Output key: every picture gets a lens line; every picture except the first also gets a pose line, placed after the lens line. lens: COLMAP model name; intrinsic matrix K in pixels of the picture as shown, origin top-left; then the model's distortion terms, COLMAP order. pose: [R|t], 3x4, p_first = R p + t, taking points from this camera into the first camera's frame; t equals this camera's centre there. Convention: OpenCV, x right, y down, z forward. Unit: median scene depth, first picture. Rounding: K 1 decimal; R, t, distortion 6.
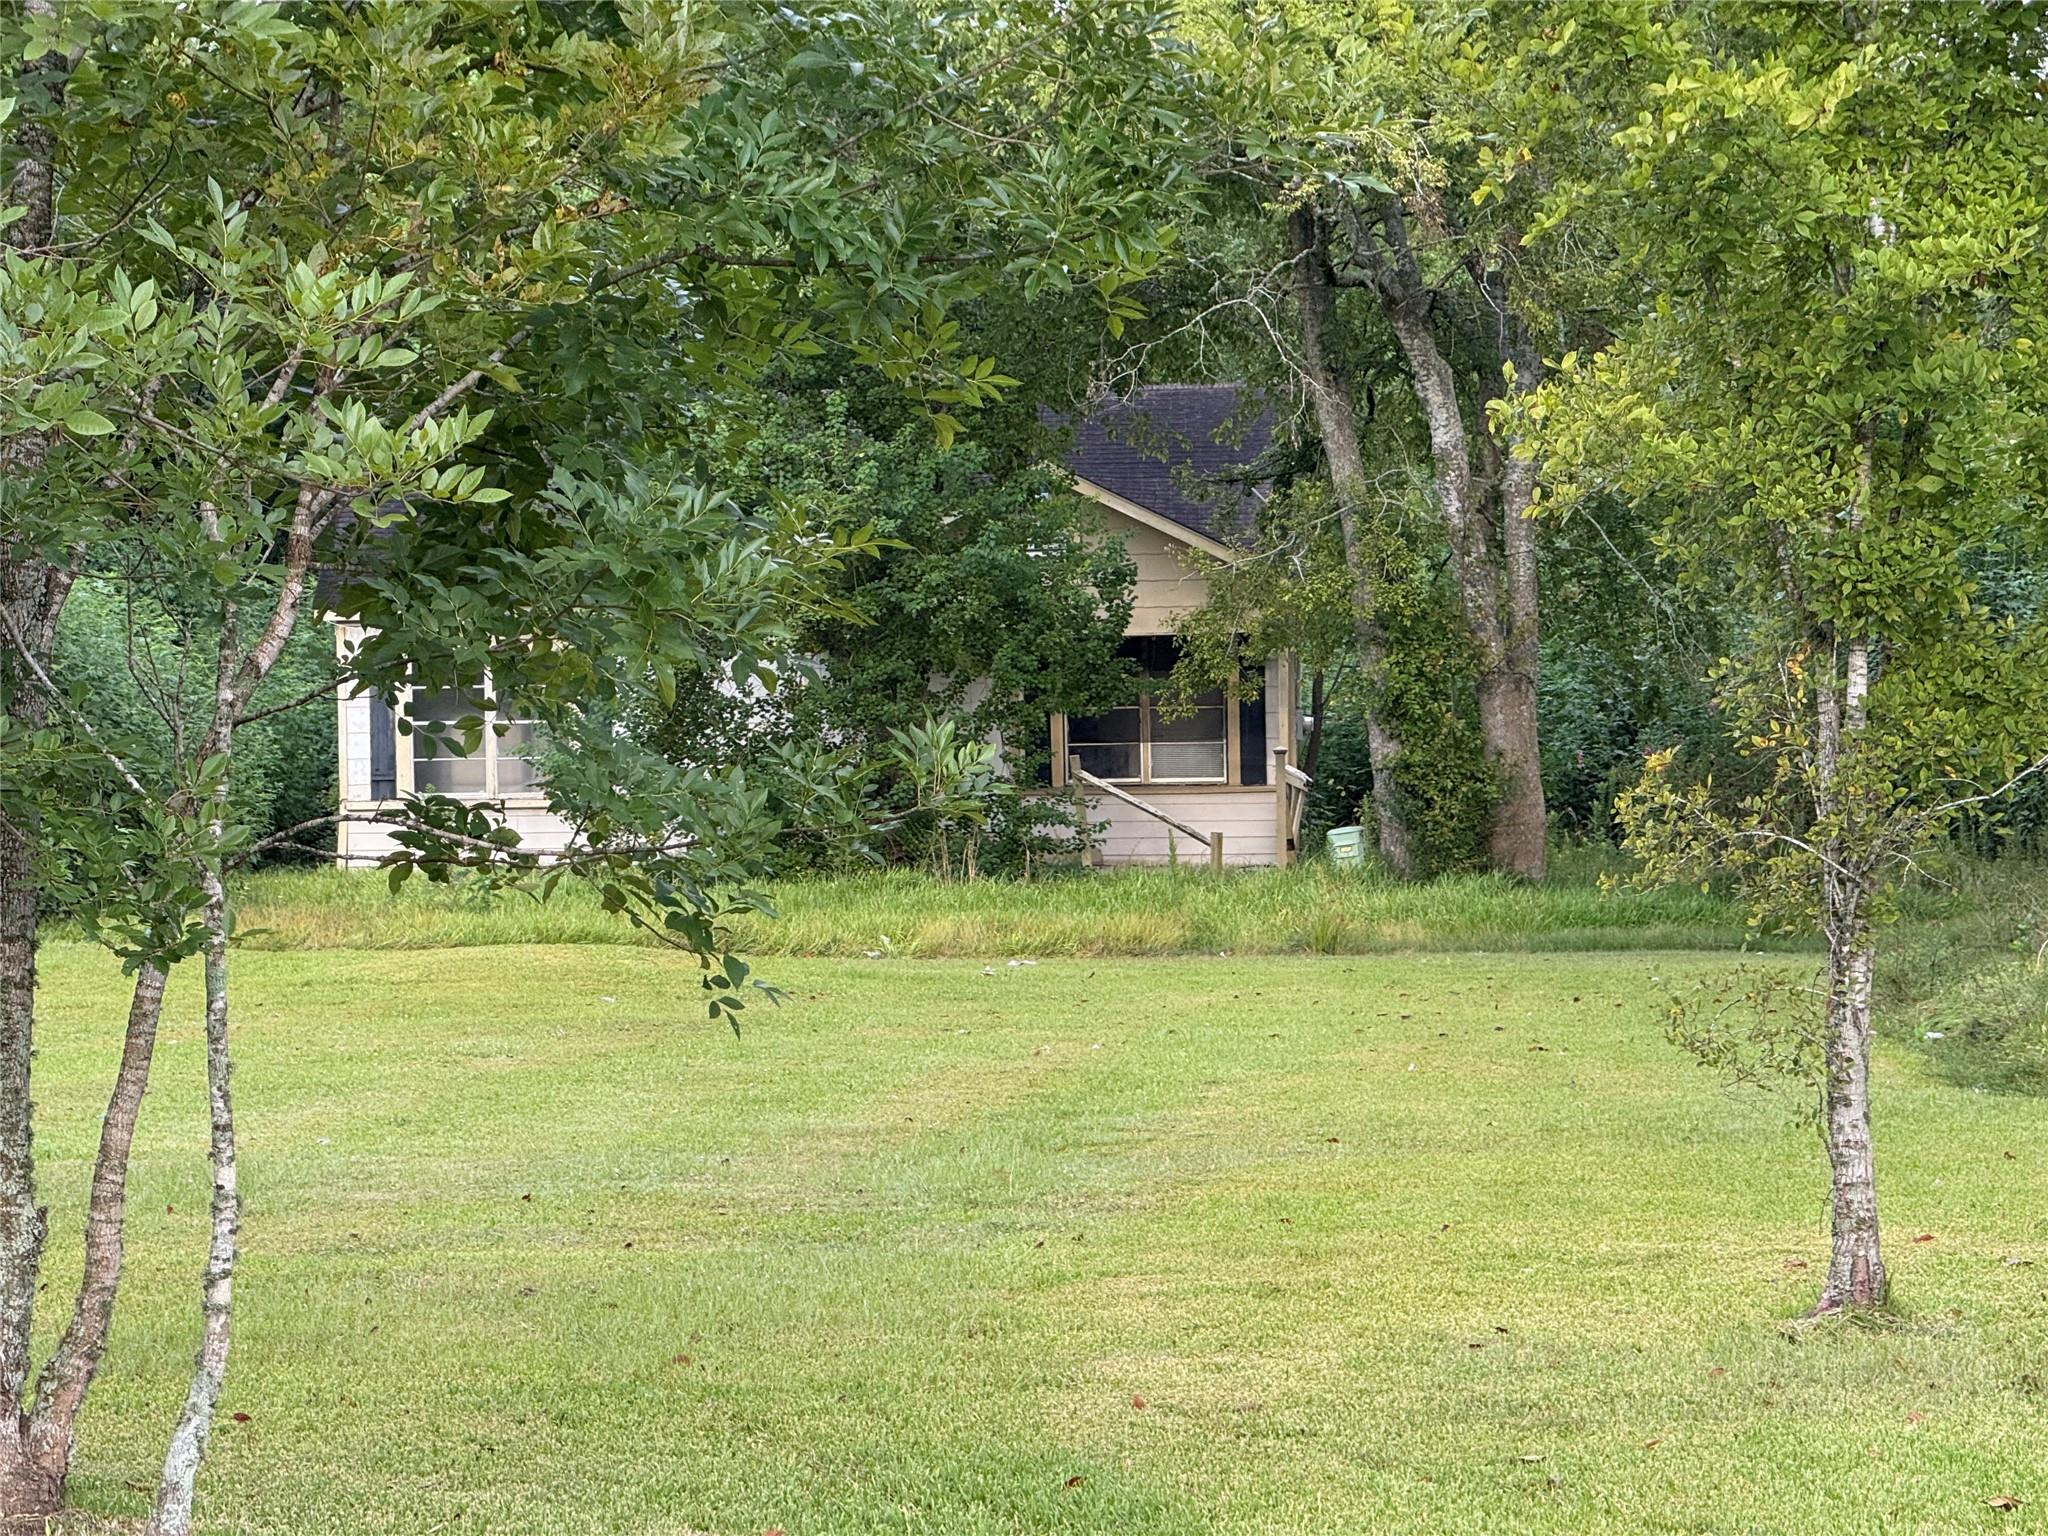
lens RADIAL K [[7032.7, 0, 1024.0], [0, 7032.7, 768.0], [0, 0, 1]] dist [0.599676, -3.374576]
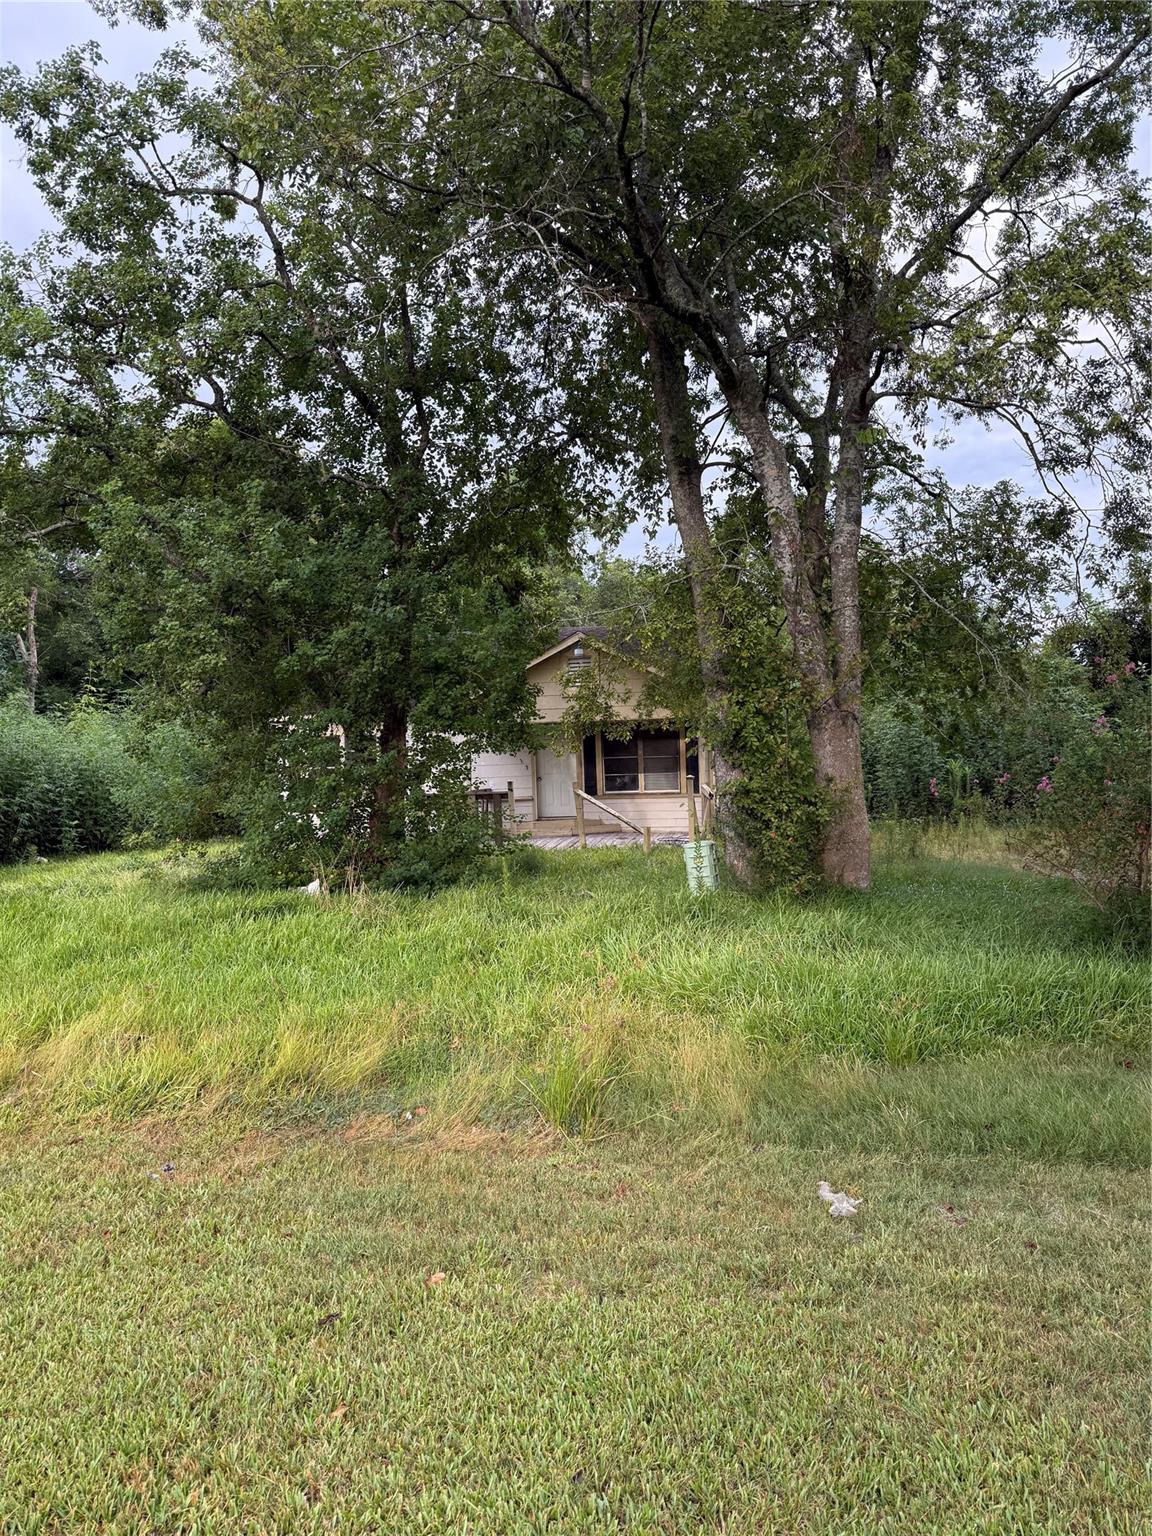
lens RADIAL K [[1053.8, 0, 576.0], [0, 1053.8, 768.0], [0, 0, 1]] dist [0.088741, -0.000446]
pose [[0.989974, -0.009603, -0.140923, 0.050960], [0.008192, 0.999910, -0.010593, -0.002506], [0.141012, 0.009332, 0.989964, 0.824059]]
